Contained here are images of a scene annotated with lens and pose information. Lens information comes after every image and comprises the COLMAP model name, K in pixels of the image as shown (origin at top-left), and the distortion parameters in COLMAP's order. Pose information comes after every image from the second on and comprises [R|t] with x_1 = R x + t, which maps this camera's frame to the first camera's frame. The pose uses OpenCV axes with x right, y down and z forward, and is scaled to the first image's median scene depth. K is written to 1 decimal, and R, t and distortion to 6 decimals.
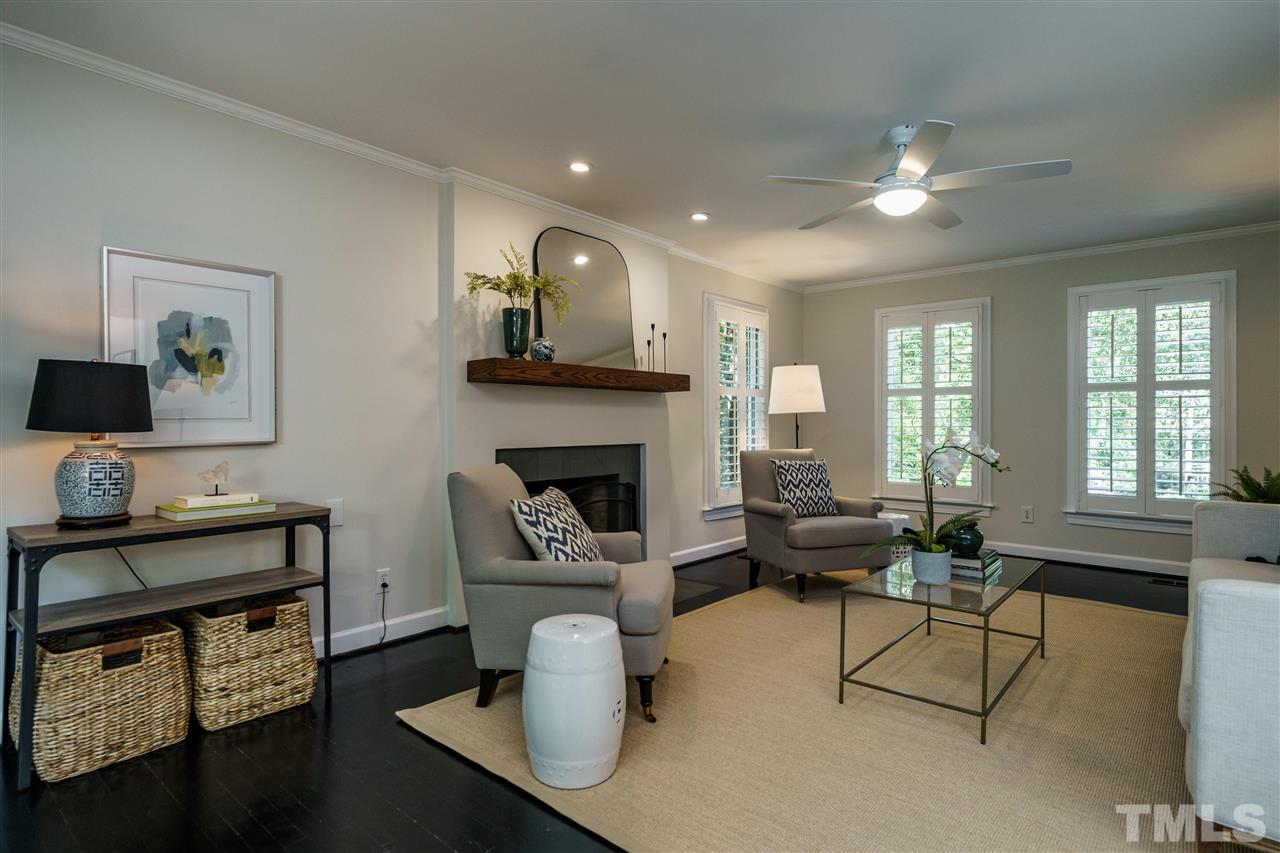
lens RADIAL K [[661.6, 0, 639.8], [0, 661.6, 424.2], [0, 0, 1]] dist [0.005305, -0.000380]
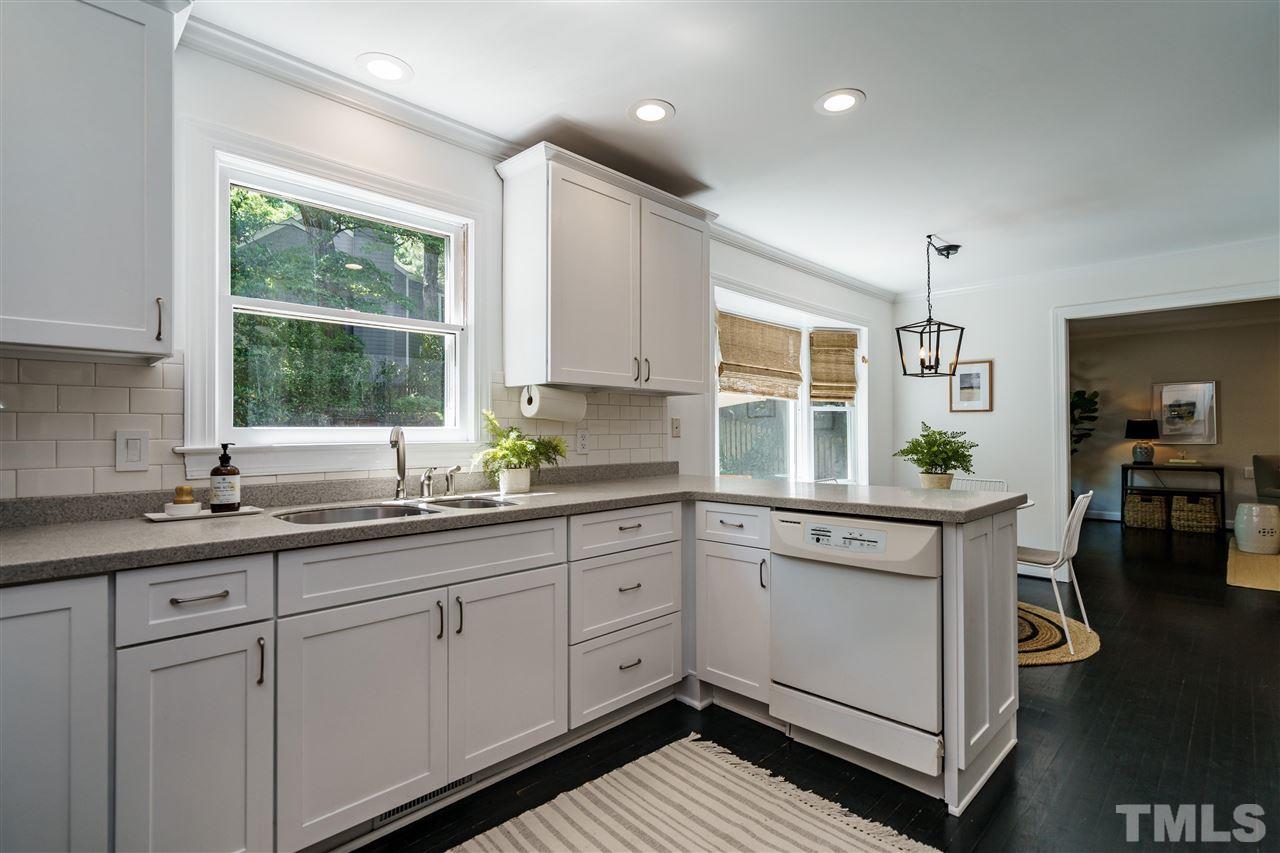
lens RADIAL K [[636.3, 0, 640.9], [0, 636.3, 429.9], [0, 0, 1]] dist [0.002226, 0.000249]
pose [[-0.054916, -0.008727, -0.998453, 2.720222], [-0.000034, 0.999962, -0.008738, -0.005502], [0.998491, -0.000446, -0.054915, -1.502659]]
